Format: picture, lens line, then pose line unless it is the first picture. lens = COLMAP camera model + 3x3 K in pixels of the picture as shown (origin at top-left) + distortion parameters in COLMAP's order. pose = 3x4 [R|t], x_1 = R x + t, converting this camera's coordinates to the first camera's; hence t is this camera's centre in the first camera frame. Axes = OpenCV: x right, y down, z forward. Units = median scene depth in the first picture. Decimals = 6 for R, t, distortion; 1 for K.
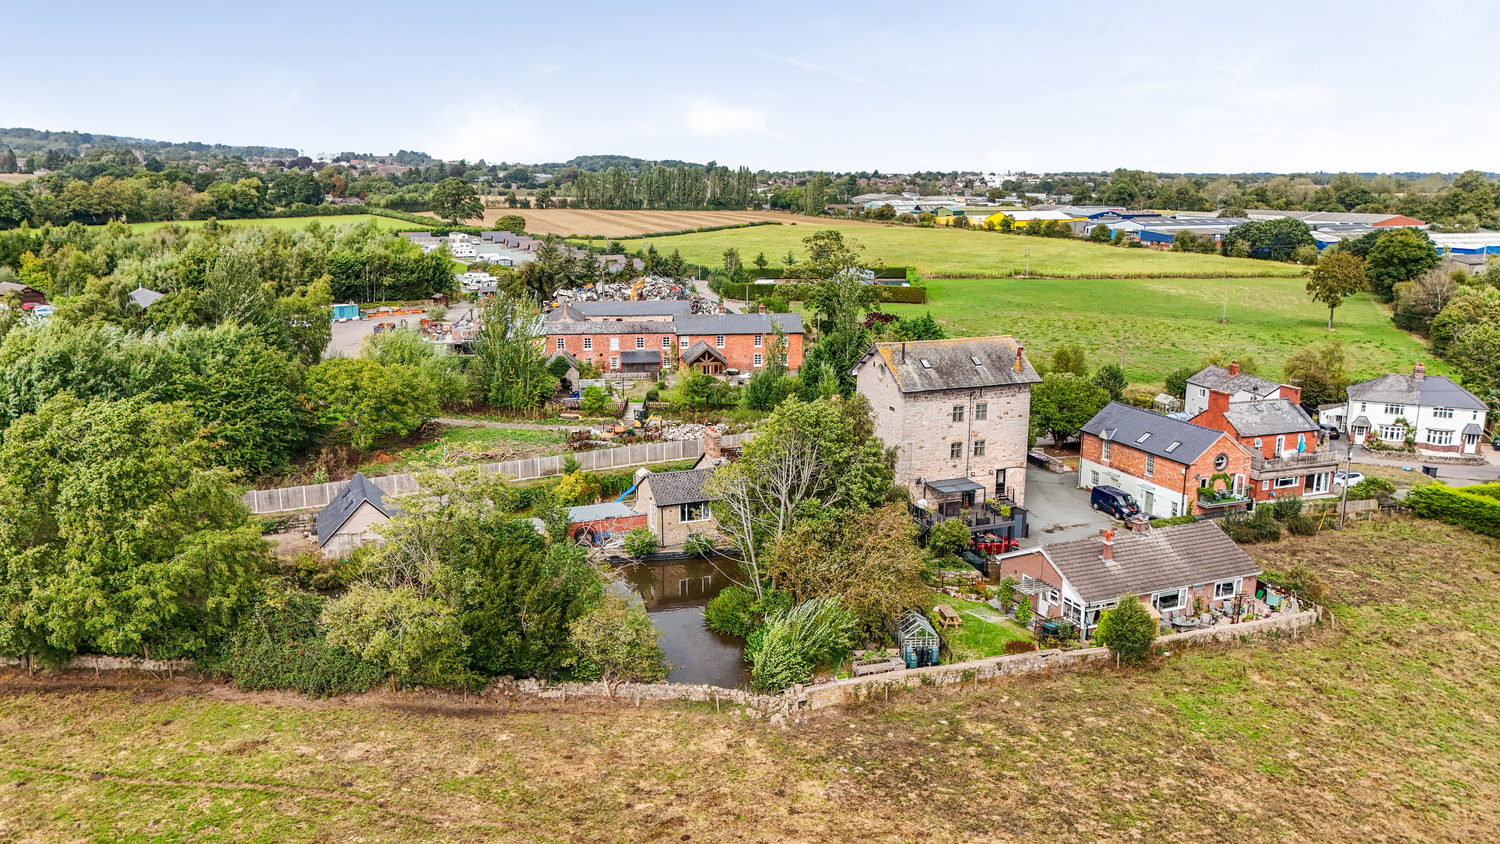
lens RADIAL K [[1107.3, 0, 751.9], [0, 1107.3, 424.9], [0, 0, 1]] dist [0.065955, -0.065422]
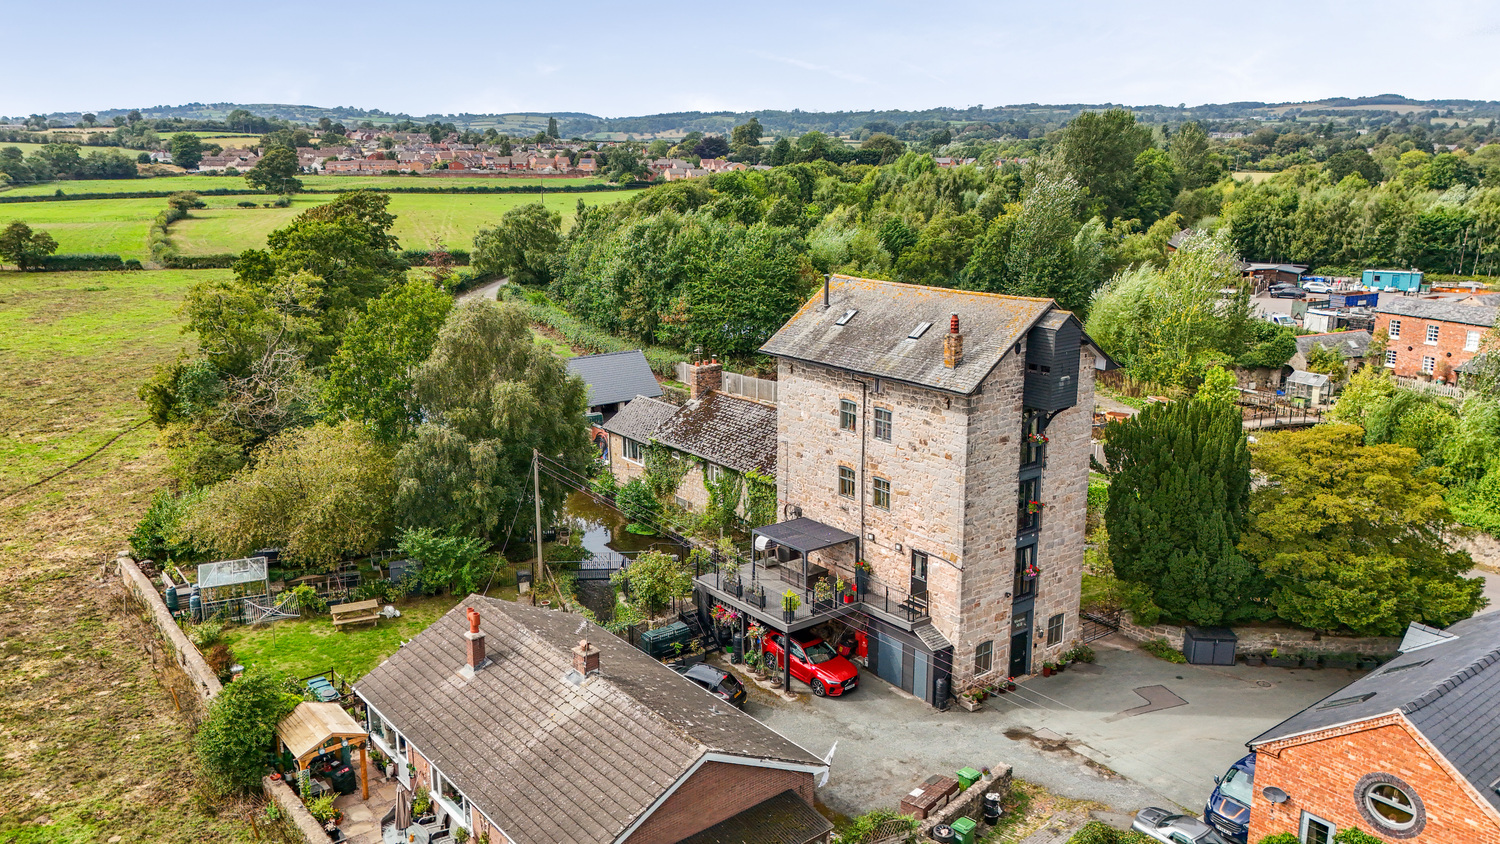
lens RADIAL K [[1107.3, 0, 752.2], [0, 1107.3, 417.5], [0, 0, 1]] dist [0.065955, -0.065422]
pose [[0.270167, 0.211798, -0.939229, 0.282403], [-0.209235, 0.965107, 0.157447, -0.035114], [0.939803, 0.153983, 0.305055, 0.323701]]
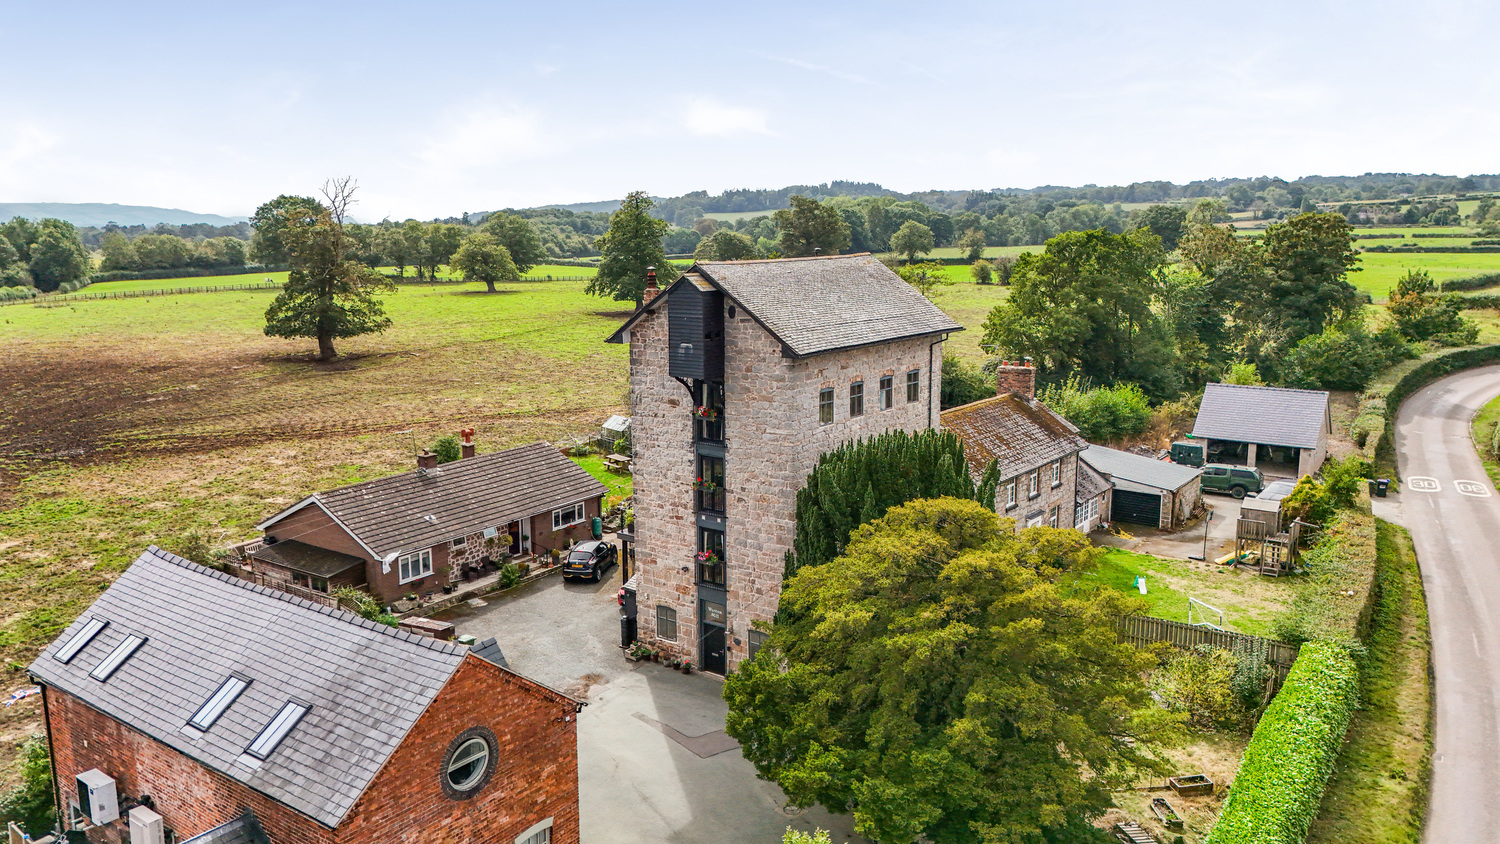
lens RADIAL K [[1107.3, 0, 753.0], [0, 1107.3, 412.7], [0, 0, 1]] dist [0.065955, -0.065422]
pose [[-0.849160, 0.083036, -0.521568, 0.195940], [-0.119831, 0.931514, 0.343398, -0.078388], [0.514362, 0.354099, -0.781054, 0.598834]]
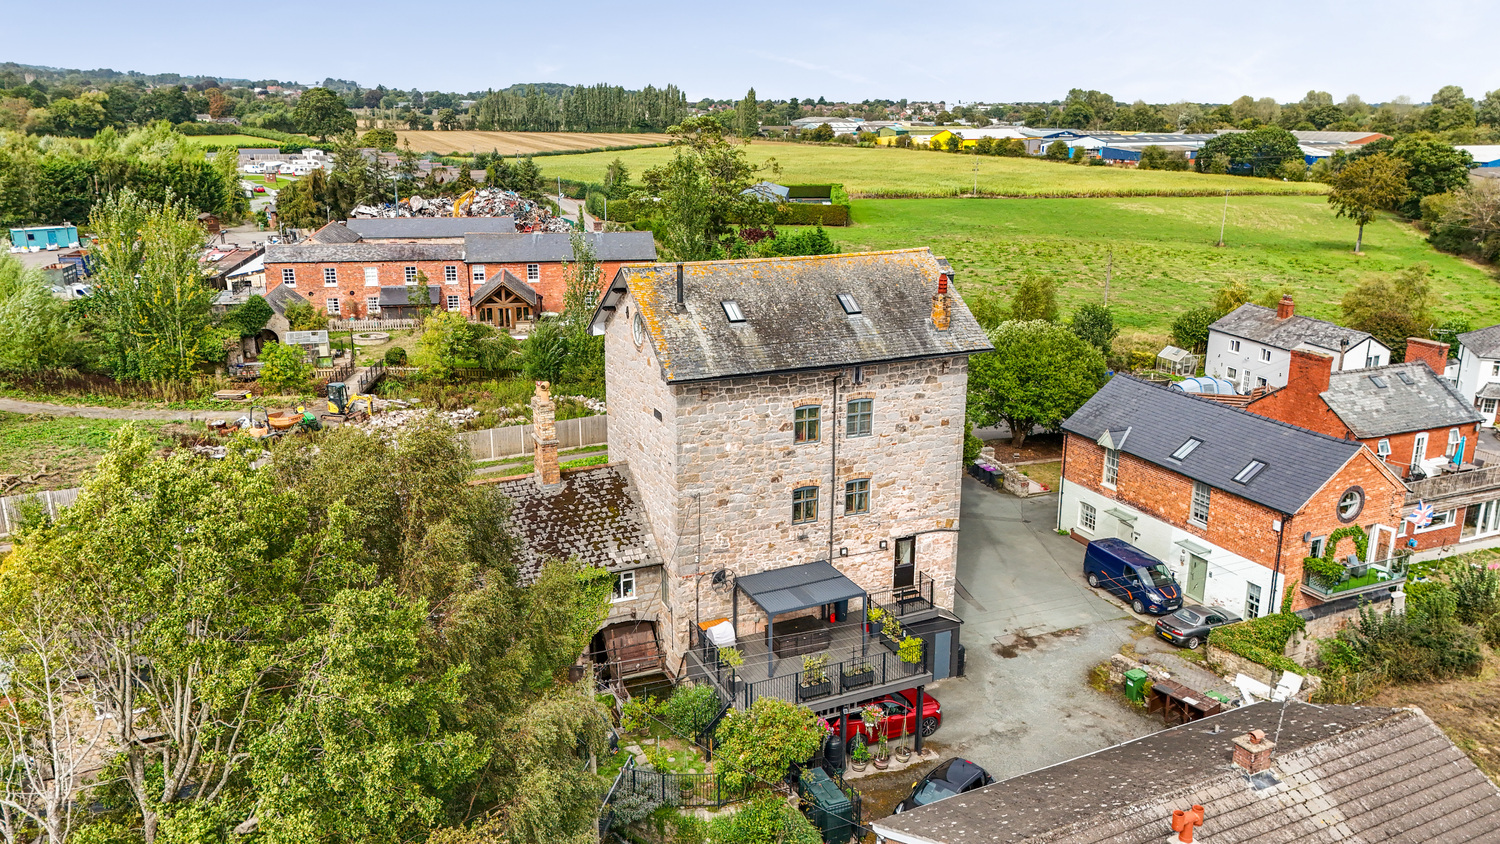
lens RADIAL K [[1107.3, 0, 747.6], [0, 1107.3, 425.5], [0, 0, 1]] dist [0.065955, -0.065422]
pose [[0.999183, -0.012098, 0.038559, 0.059589], [0.009867, 0.998294, 0.057556, -0.014528], [-0.039189, -0.057128, 0.997597, 0.228873]]
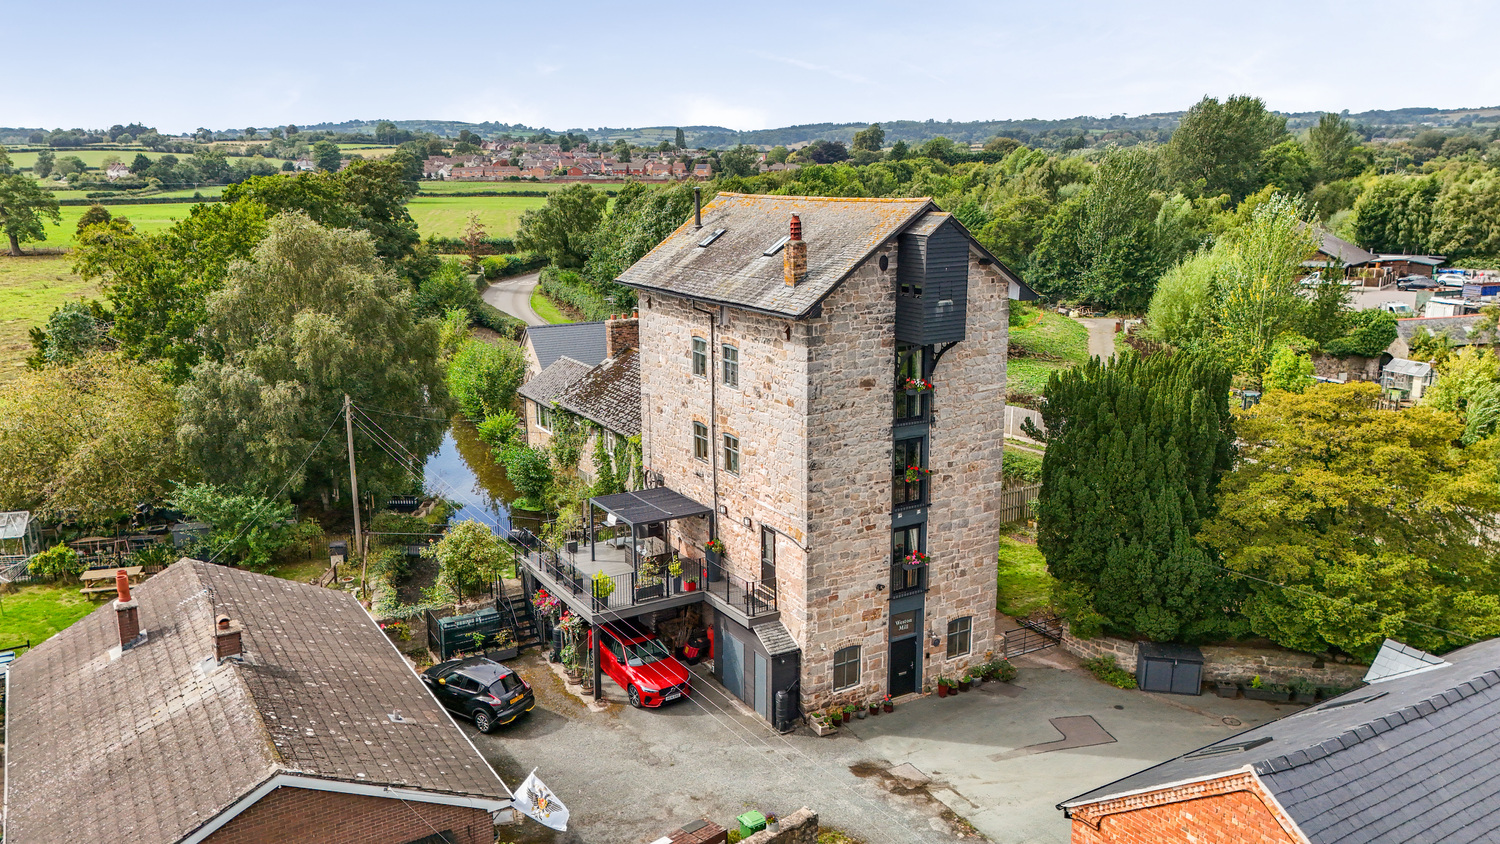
lens RADIAL K [[1107.3, 0, 751.1], [0, 1107.3, 414.4], [0, 0, 1]] dist [0.065955, -0.065422]
pose [[0.153148, 0.203501, -0.967023, 0.253295], [-0.212436, 0.962468, 0.168899, -0.027347], [0.965099, 0.179564, 0.190631, 0.386047]]
